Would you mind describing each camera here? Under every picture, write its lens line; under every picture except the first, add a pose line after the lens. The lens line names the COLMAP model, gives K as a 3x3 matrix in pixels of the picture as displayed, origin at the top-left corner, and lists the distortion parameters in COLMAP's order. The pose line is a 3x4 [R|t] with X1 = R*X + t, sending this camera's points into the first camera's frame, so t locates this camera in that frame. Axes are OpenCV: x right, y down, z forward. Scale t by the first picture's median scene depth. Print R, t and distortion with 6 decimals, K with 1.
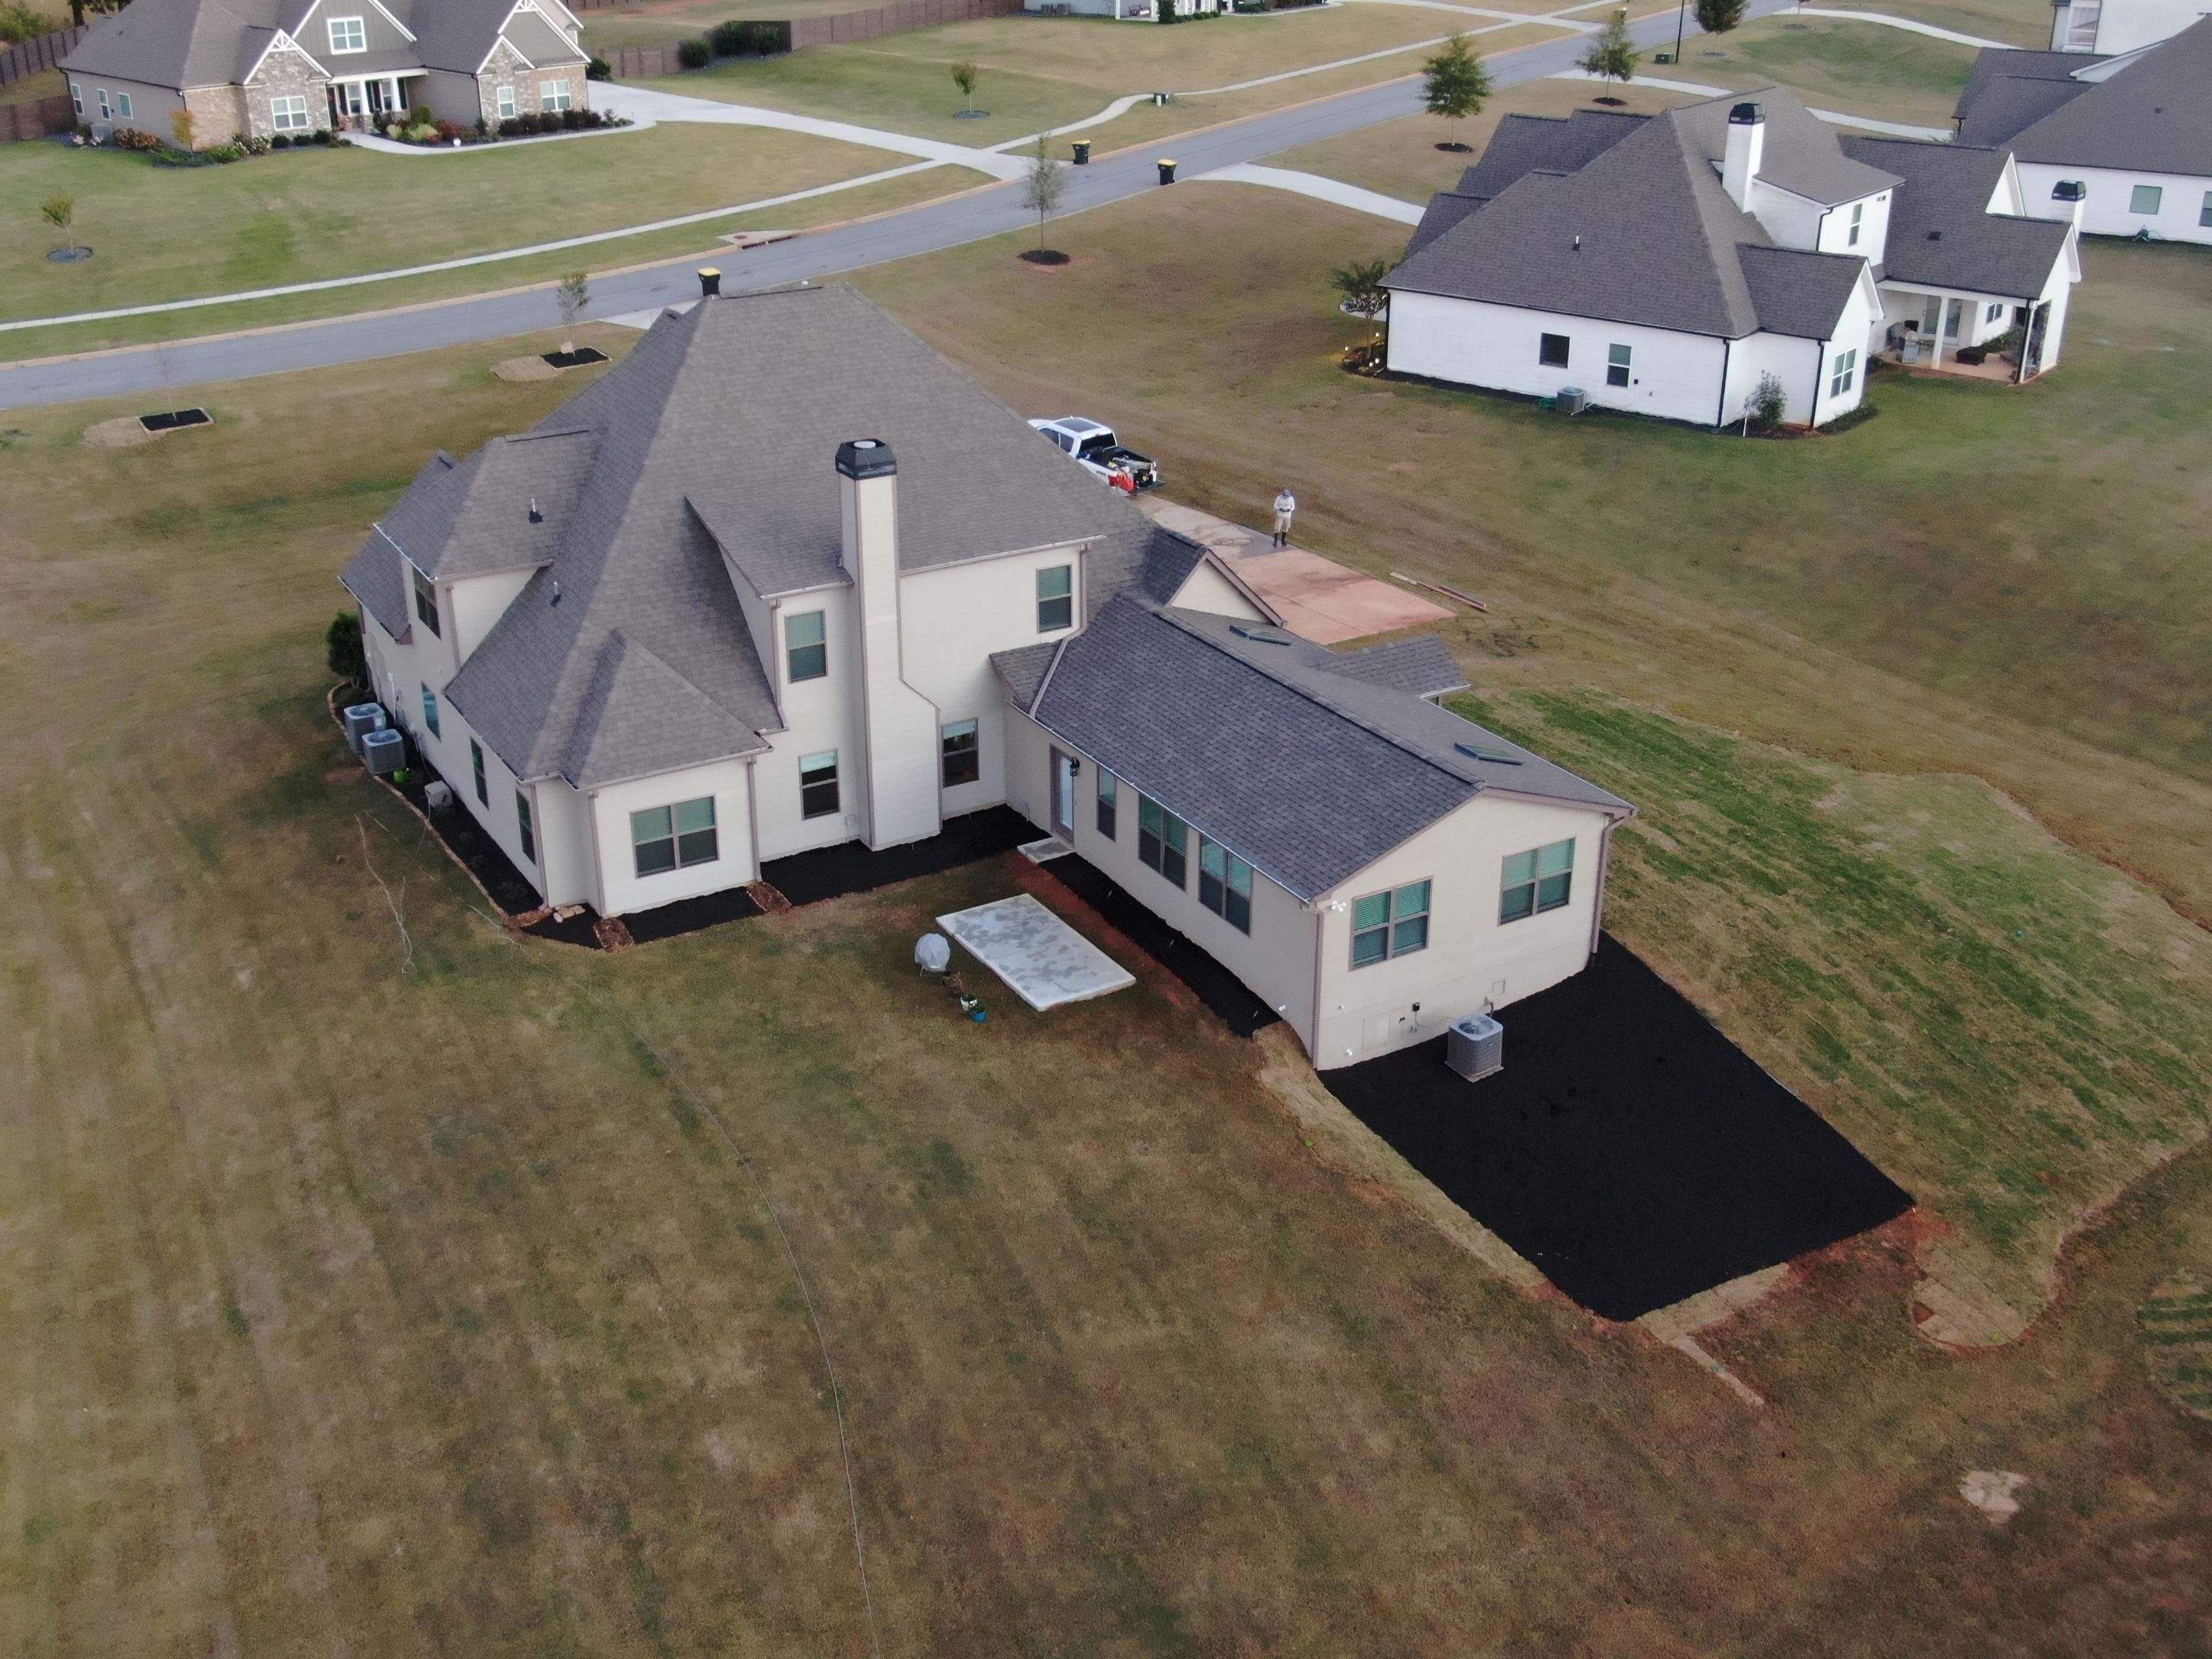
lens RADIAL K [[2230.2, 0, 1103.0], [0, 2230.2, 832.0], [0, 0, 1]] dist [0.000652, 0.000000]
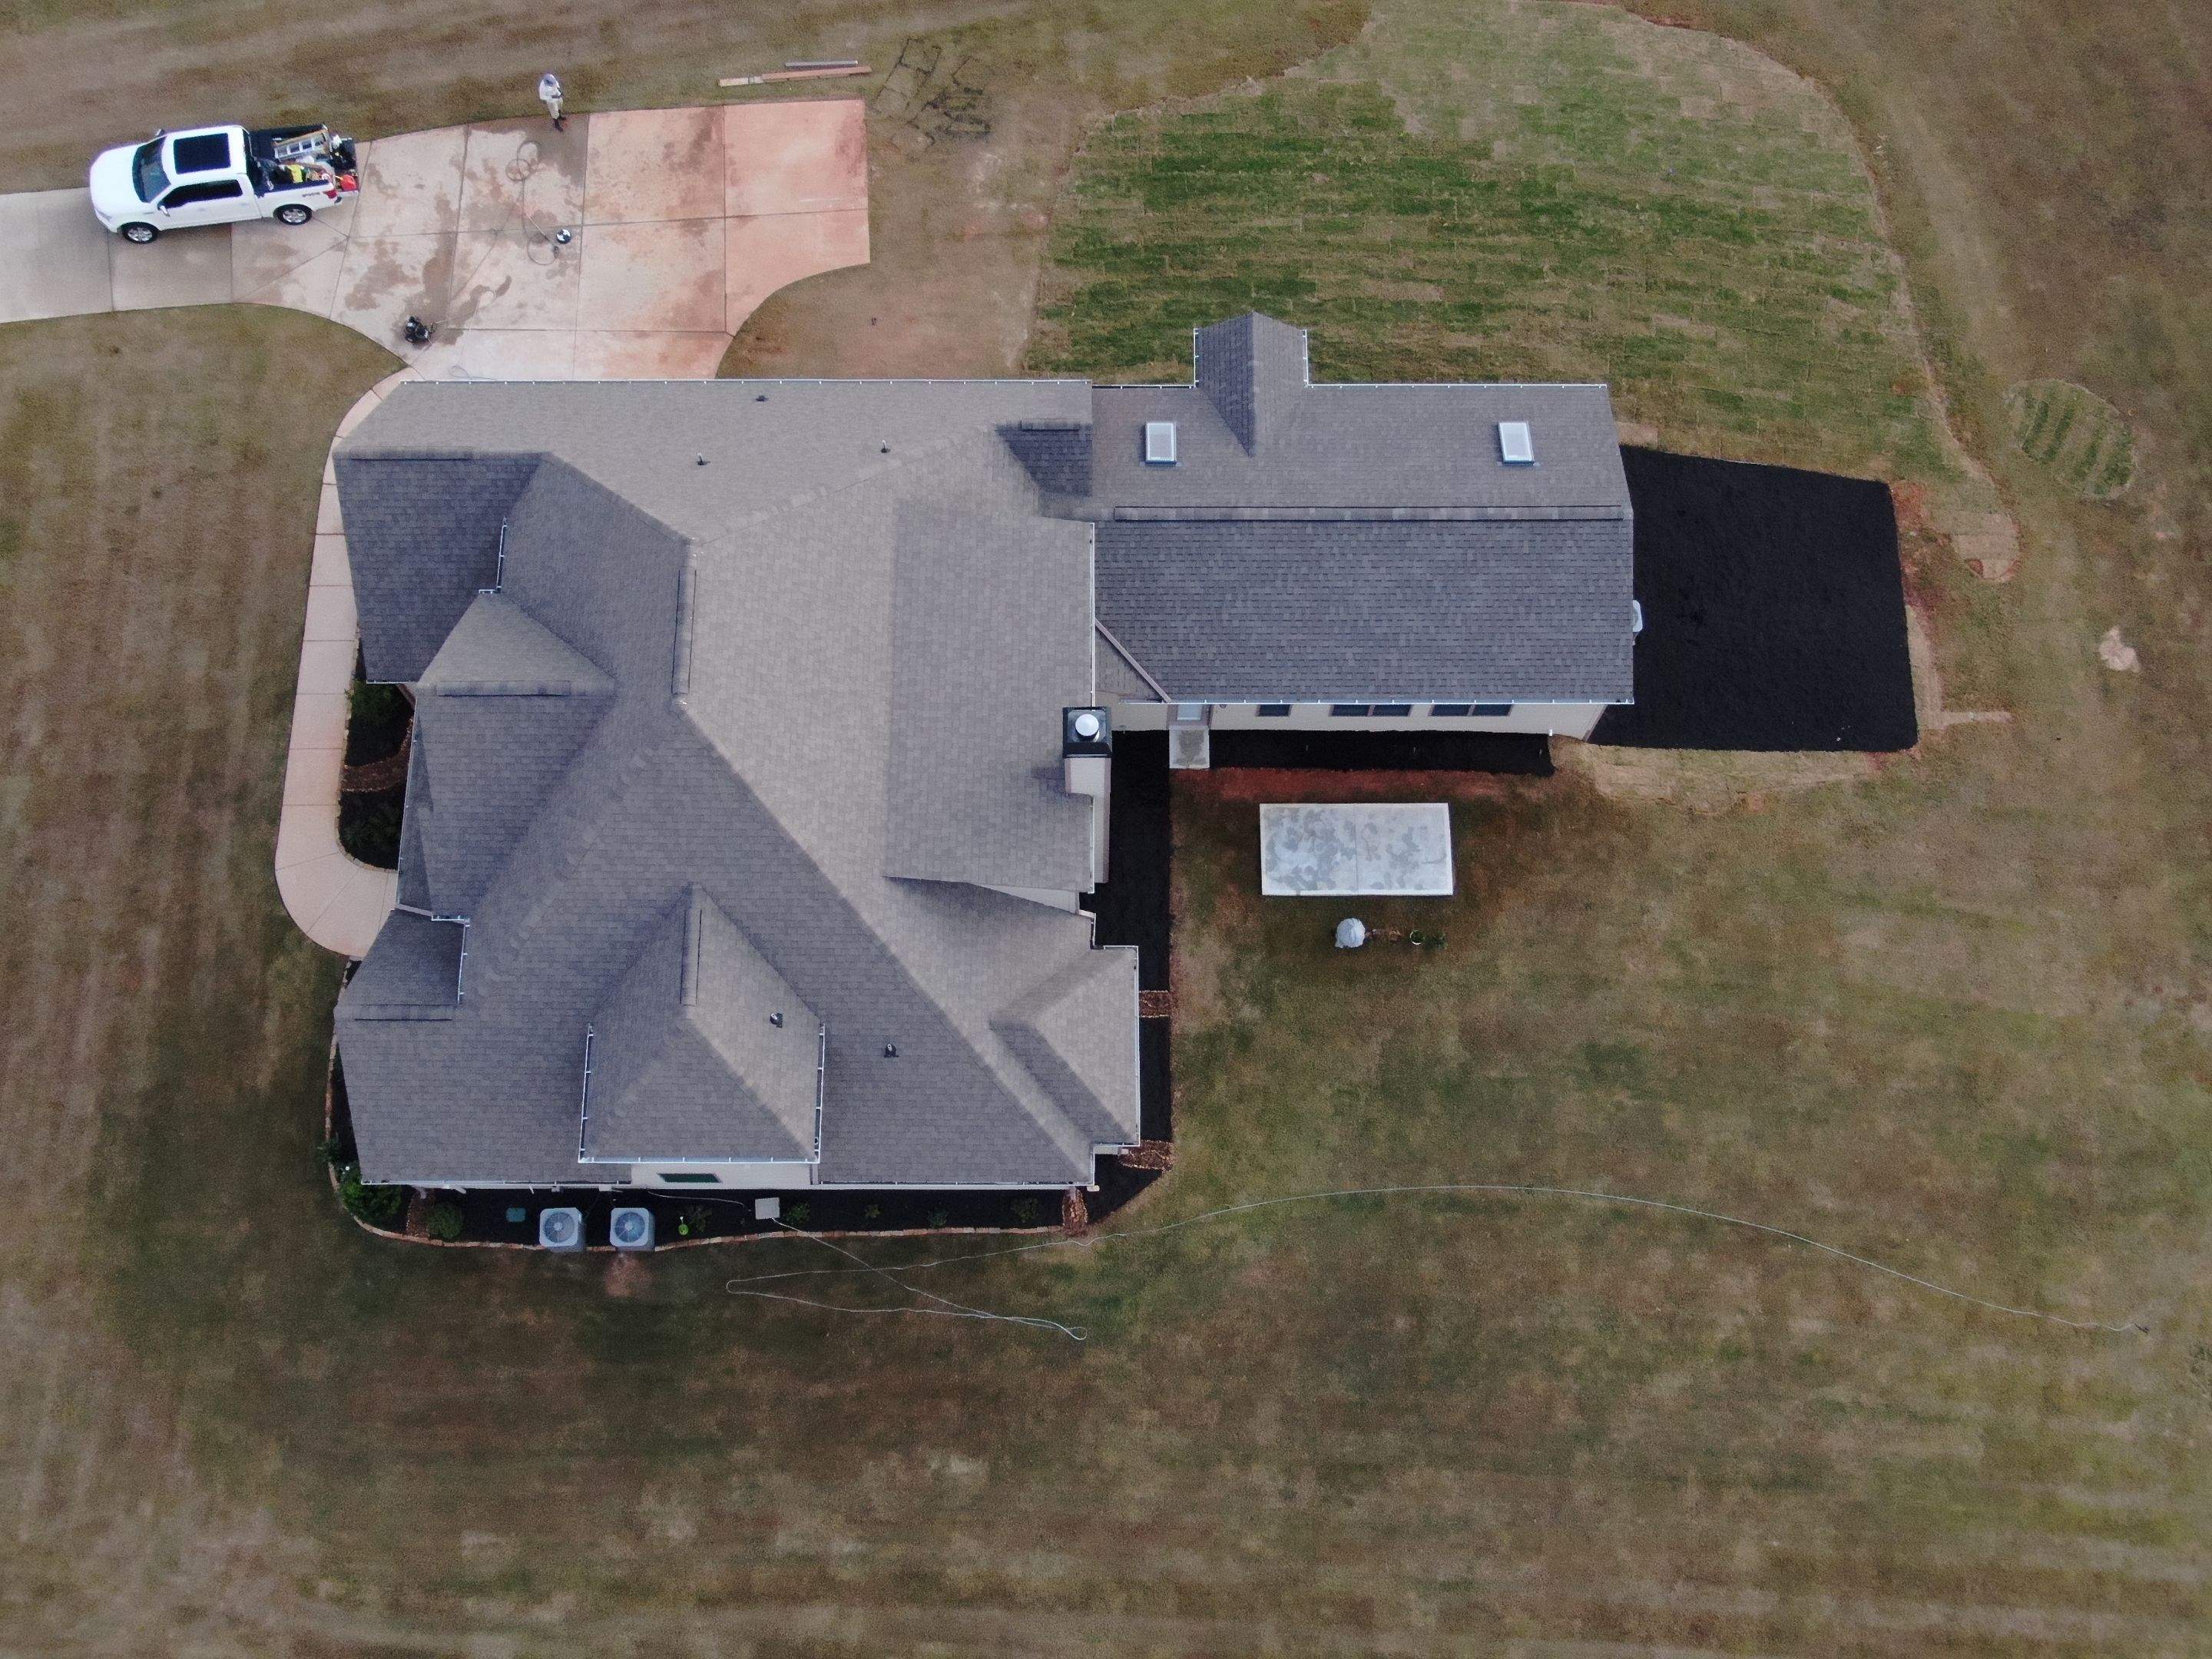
lens RADIAL K [[2230.2, 0, 1077.3], [0, 2230.2, 791.8], [0, 0, 1]] dist [0.000652, 0.000000]
pose [[0.512486, -0.812685, 0.277312, -0.380700], [0.366389, 0.499024, 0.785324, -0.872896], [-0.776607, -0.300863, 0.553501, 0.463864]]
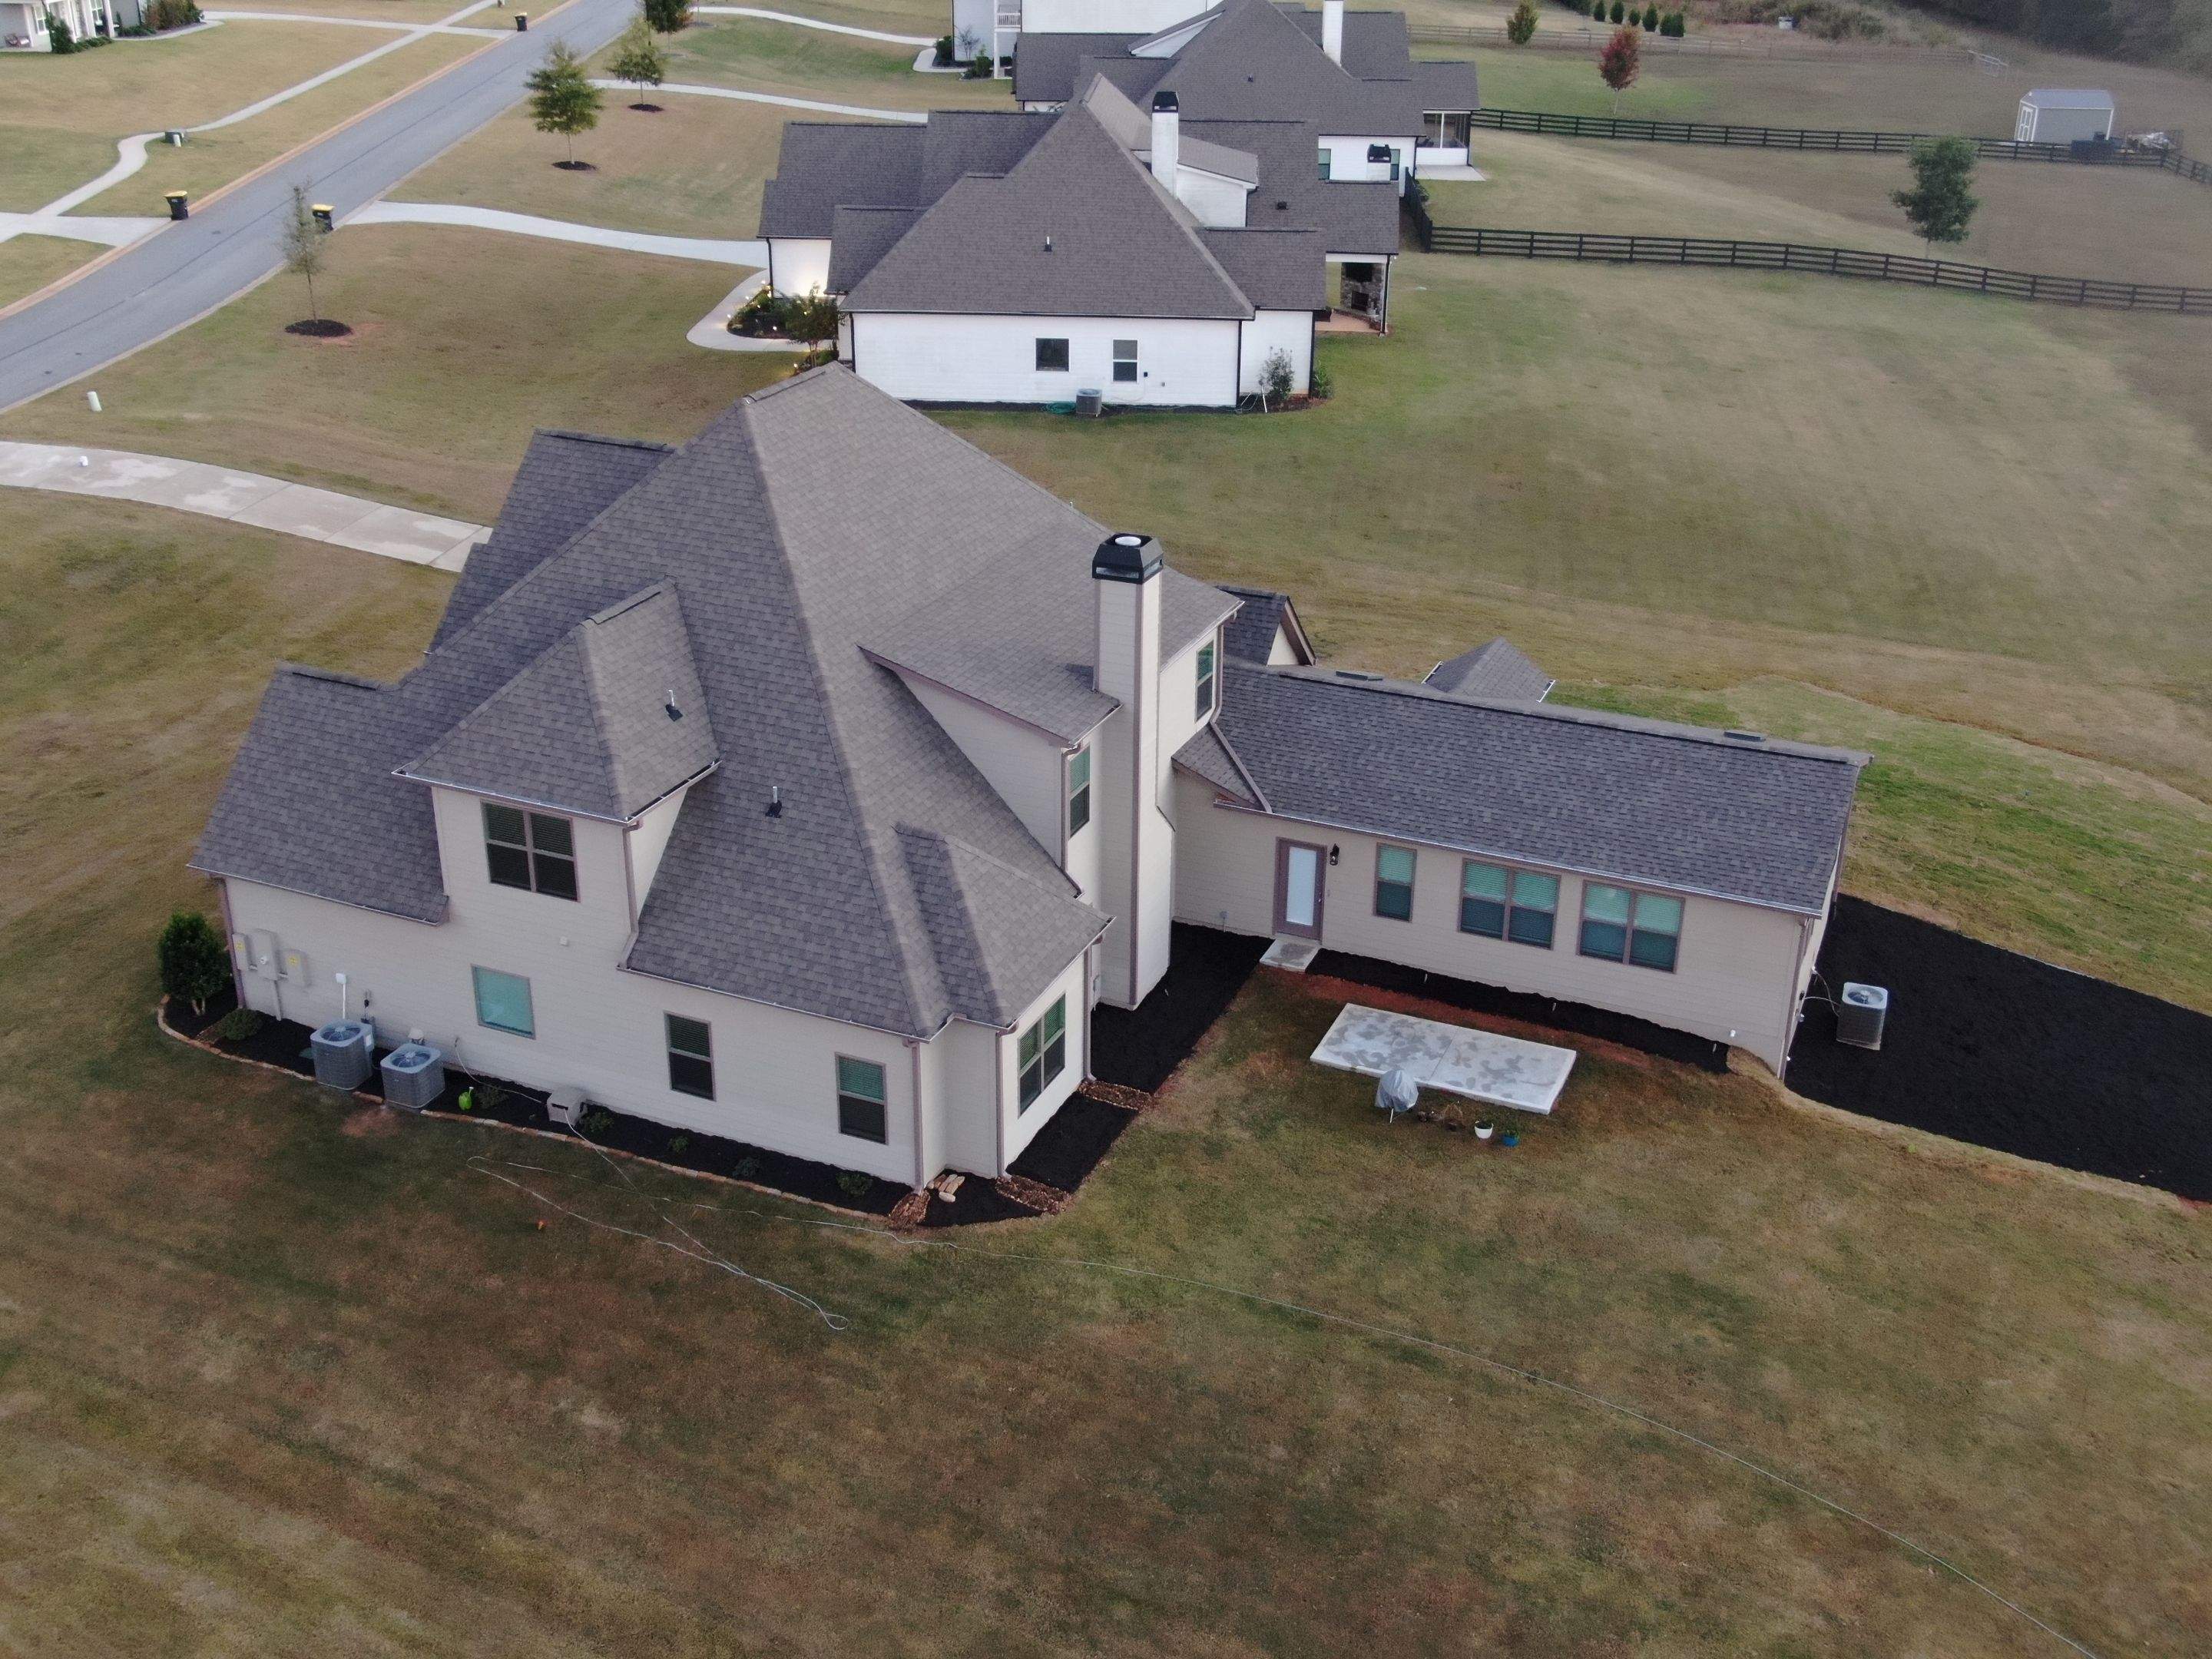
lens RADIAL K [[2230.2, 0, 1101.9], [0, 2230.2, 835.9], [0, 0, 1]] dist [0.000652, 0.000000]
pose [[0.814787, -0.238833, 0.528282, -0.571639], [0.238440, 0.968620, 0.070154, -0.123851], [-0.528459, 0.068803, 0.846166, 0.290791]]
